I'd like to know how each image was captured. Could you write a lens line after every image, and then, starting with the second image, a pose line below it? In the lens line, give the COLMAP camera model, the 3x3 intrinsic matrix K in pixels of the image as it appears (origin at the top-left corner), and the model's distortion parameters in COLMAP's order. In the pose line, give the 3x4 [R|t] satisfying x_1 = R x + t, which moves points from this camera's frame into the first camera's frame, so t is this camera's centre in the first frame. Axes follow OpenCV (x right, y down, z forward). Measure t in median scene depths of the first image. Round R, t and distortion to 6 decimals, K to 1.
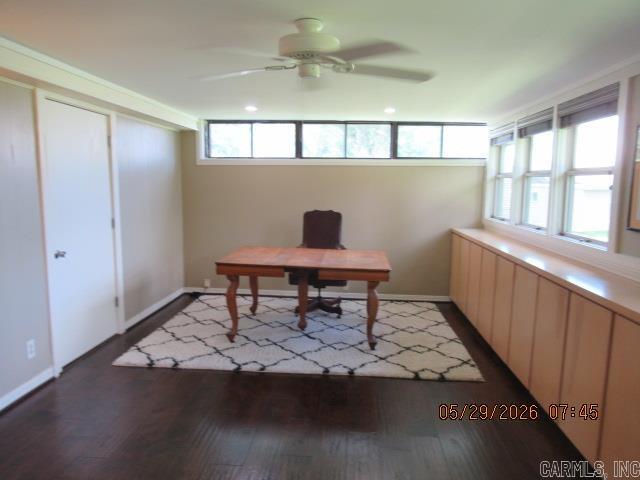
lens RADIAL K [[476.4, 0, 319.7], [0, 476.4, 241.3], [0, 0, 1]] dist [-0.008782, -0.009454]
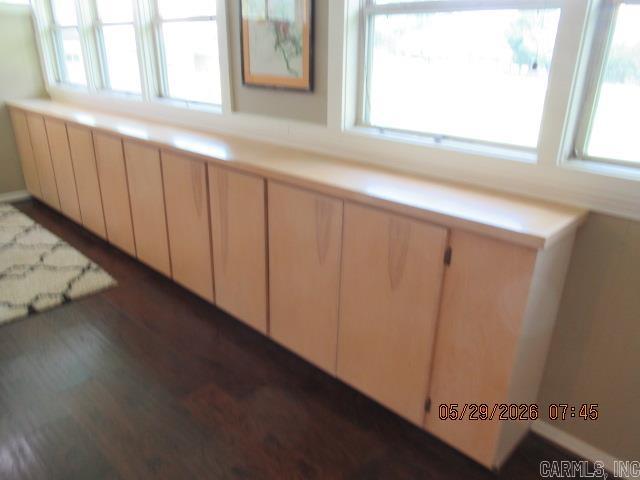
lens RADIAL K [[476.4, 0, 296.4], [0, 476.4, 221.7], [0, 0, 1]] dist [-0.008782, -0.009454]
pose [[0.643645, -0.310223, 0.699631, -0.008807], [0.122131, 0.944082, 0.306258, -0.025446], [-0.755517, -0.111675, 0.645541, 0.163836]]
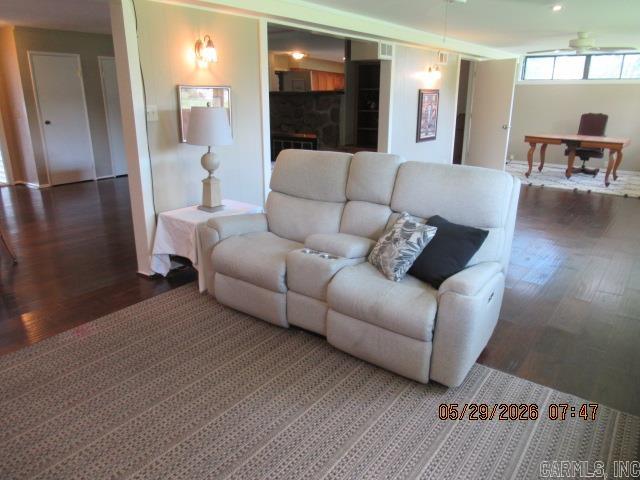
lens RADIAL K [[476.4, 0, 317.8], [0, 476.4, 239.9], [0, 0, 1]] dist [-0.008782, -0.009454]
pose [[0.838824, 0.153657, -0.522268, 0.222816], [-0.065182, 0.980787, 0.183868, 0.221369], [0.540486, -0.120190, 0.832724, -1.626670]]
